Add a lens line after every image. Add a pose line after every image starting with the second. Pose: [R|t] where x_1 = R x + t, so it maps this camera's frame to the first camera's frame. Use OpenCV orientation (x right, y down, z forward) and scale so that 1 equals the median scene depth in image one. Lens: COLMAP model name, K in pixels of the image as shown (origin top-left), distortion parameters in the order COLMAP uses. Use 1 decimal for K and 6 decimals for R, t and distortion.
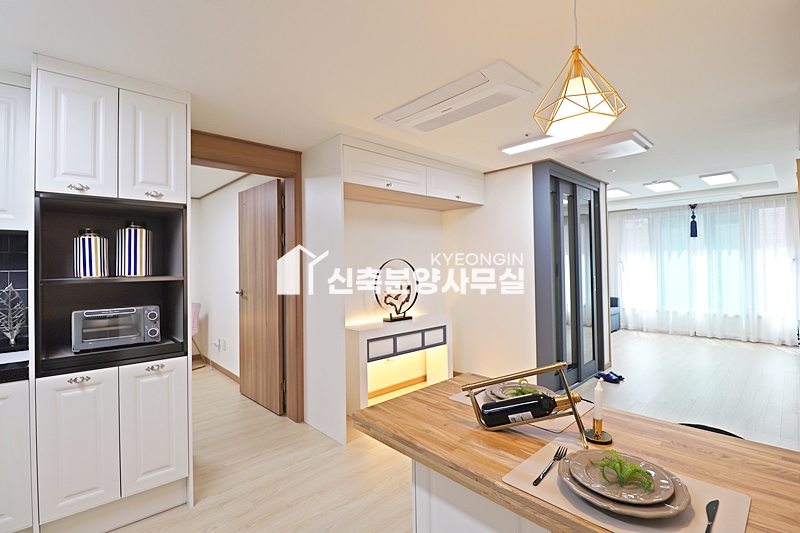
lens RADIAL K [[374.4, 0, 397.9], [0, 374.4, 256.8], [0, 0, 1]] dist [0.023582, -0.030084]
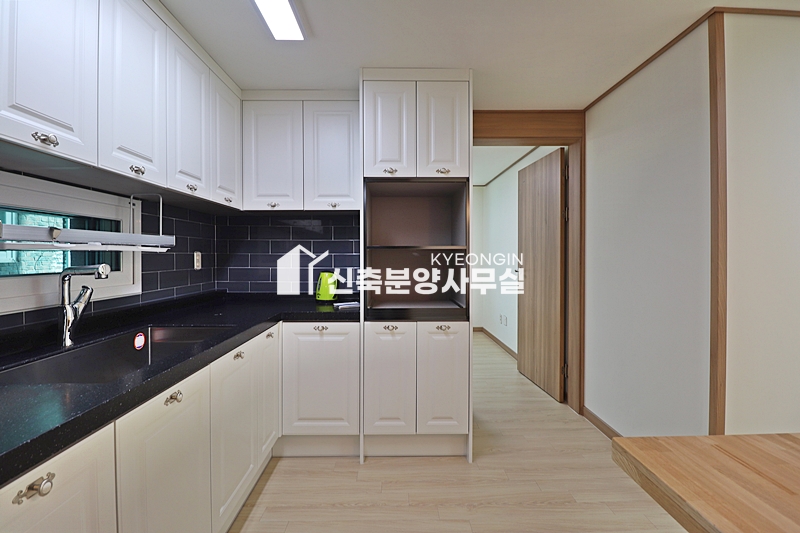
lens RADIAL K [[354.8, 0, 396.9], [0, 354.8, 262.4], [0, 0, 1]] dist [0.000406, -0.000009]
pose [[0.741070, 0.022667, -0.671045, -0.043606], [0.000820, 0.999399, 0.034663, 0.061584], [0.671427, -0.026238, 0.740606, 0.127308]]
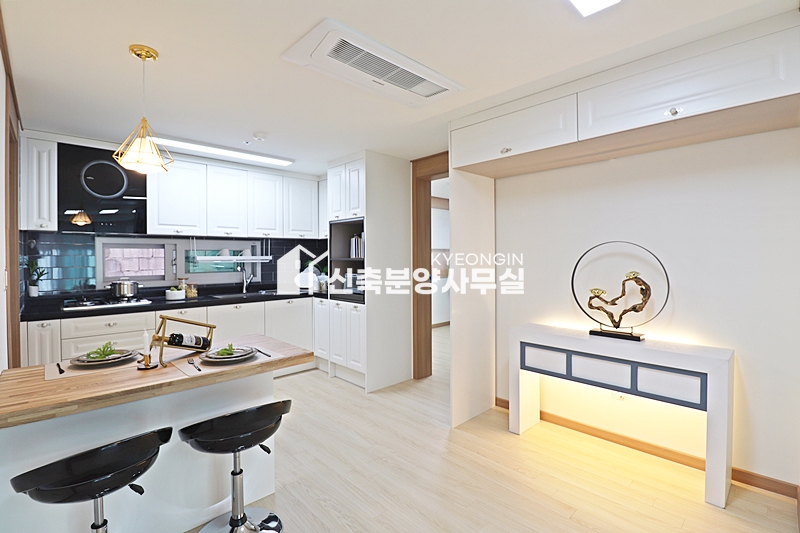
lens RADIAL K [[377.1, 0, 402.2], [0, 377.1, 258.9], [0, 0, 1]] dist [-0.001689, -0.000620]
pose [[0.014751, 0.017670, -0.999735, 1.154892], [0.026220, 0.999493, 0.018053, 0.027579], [0.999547, -0.026479, 0.014280, 1.142091]]
